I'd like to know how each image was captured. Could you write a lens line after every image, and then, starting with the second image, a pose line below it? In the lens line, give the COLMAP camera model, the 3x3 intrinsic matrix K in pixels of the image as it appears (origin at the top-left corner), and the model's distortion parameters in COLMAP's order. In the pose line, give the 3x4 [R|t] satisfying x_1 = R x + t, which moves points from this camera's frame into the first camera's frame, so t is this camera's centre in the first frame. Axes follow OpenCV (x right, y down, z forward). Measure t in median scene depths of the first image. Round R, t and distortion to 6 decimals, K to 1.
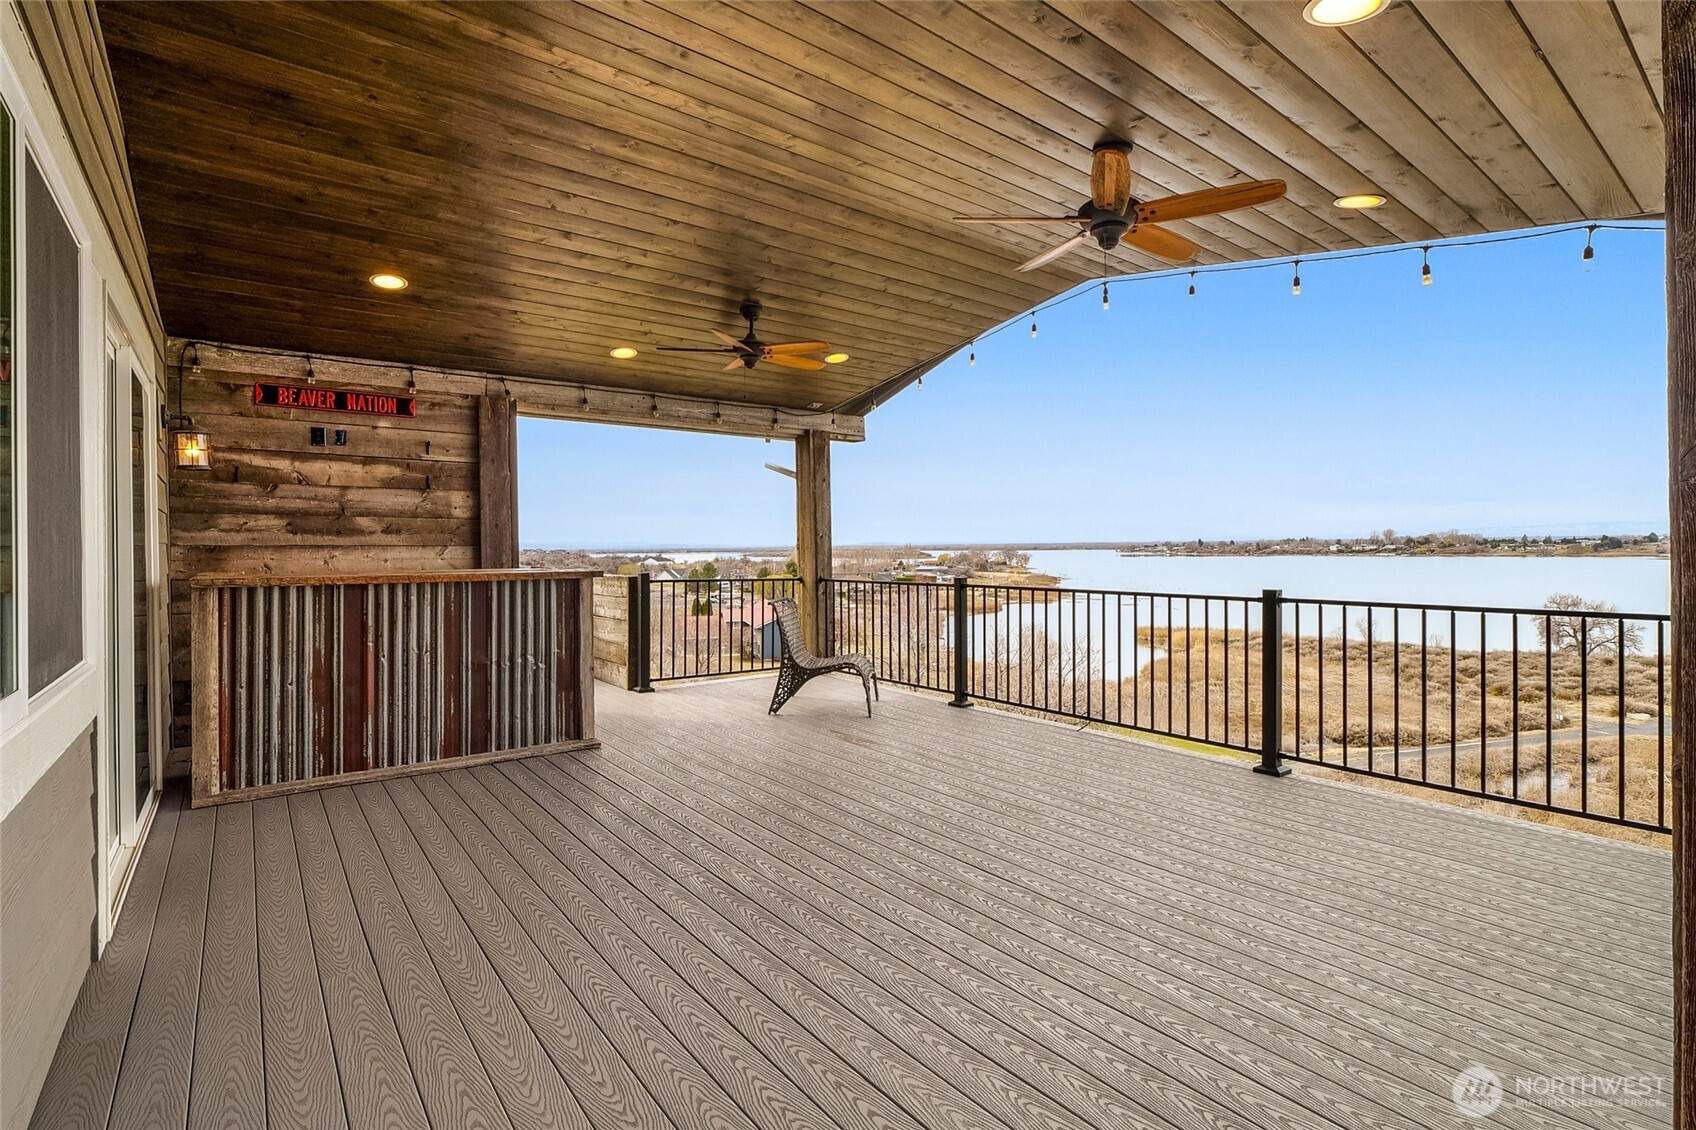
lens RADIAL K [[802.6, 0, 846.4], [0, 802.6, 558.8], [0, 0, 1]] dist [-0.016308, 0.002869]
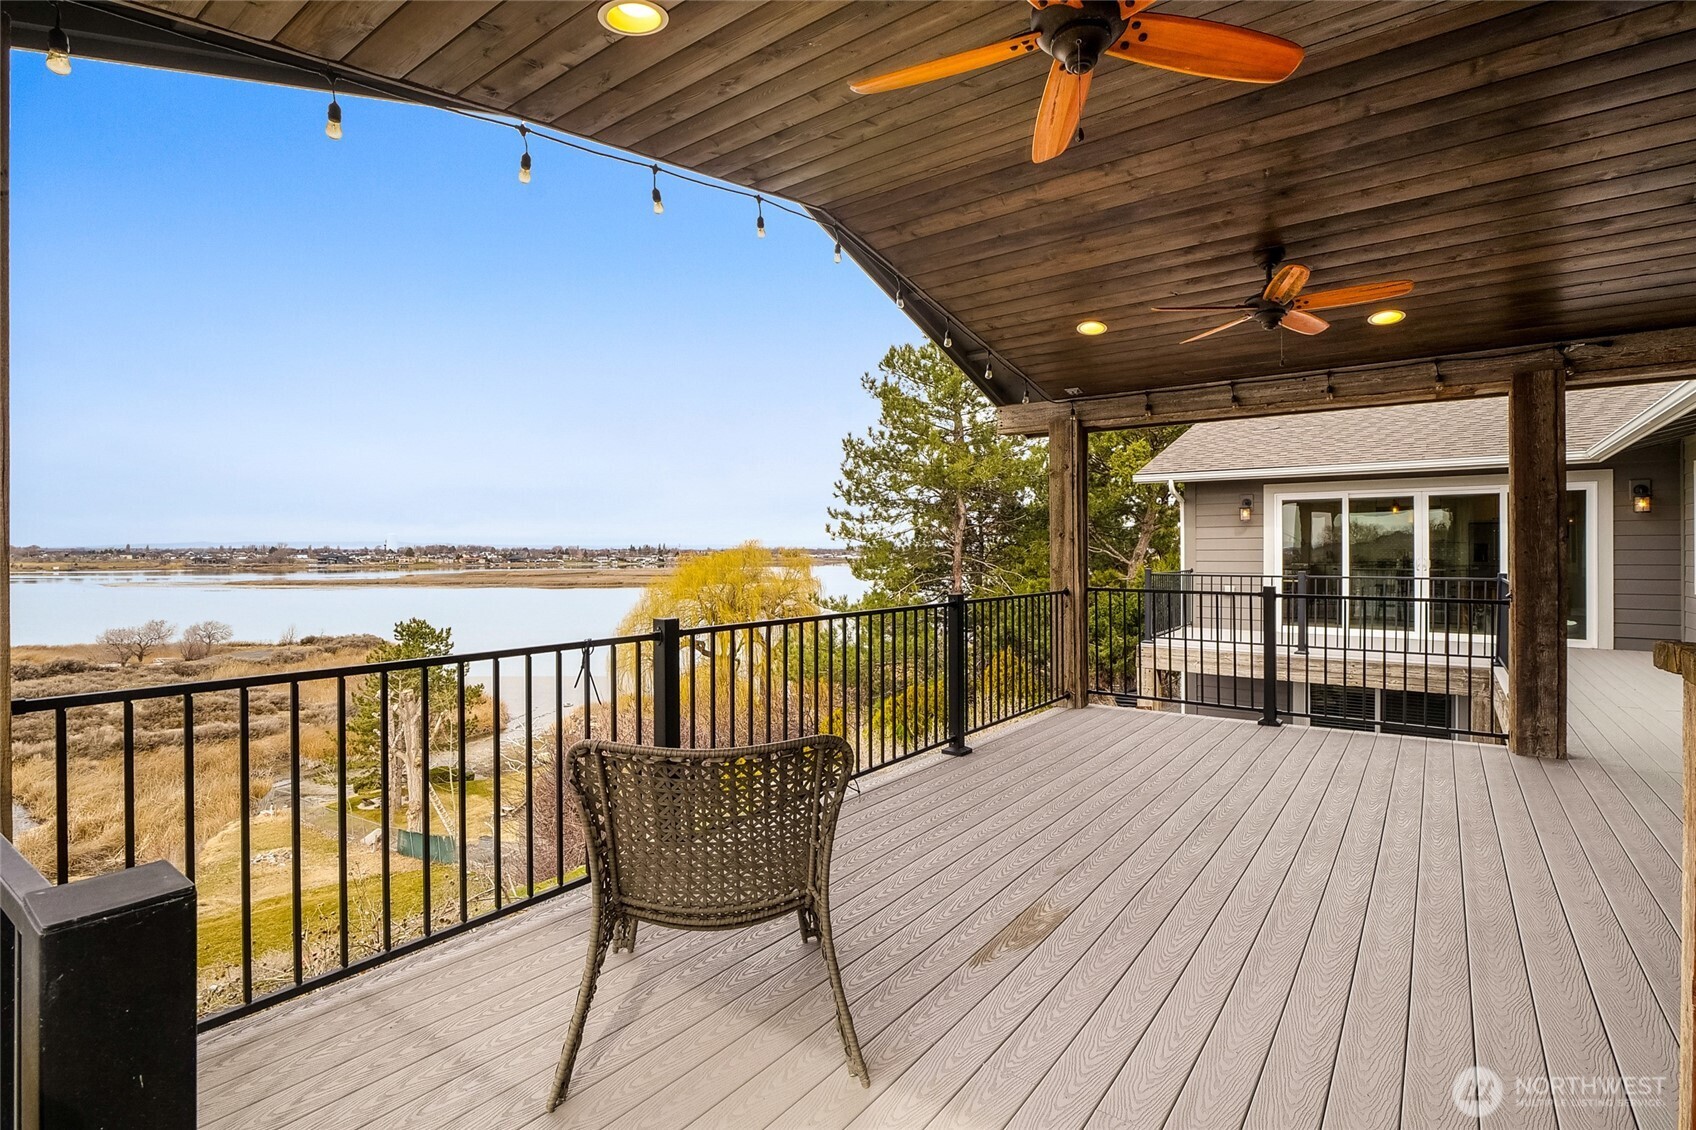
lens RADIAL K [[802.6, 0, 844.0], [0, 802.6, 558.5], [0, 0, 1]] dist [-0.016308, 0.002869]
pose [[-0.283088, -0.006501, 0.959072, -0.611692], [0.000929, 0.999975, 0.007053, -0.028125], [-0.959094, 0.002888, -0.283075, 1.680862]]
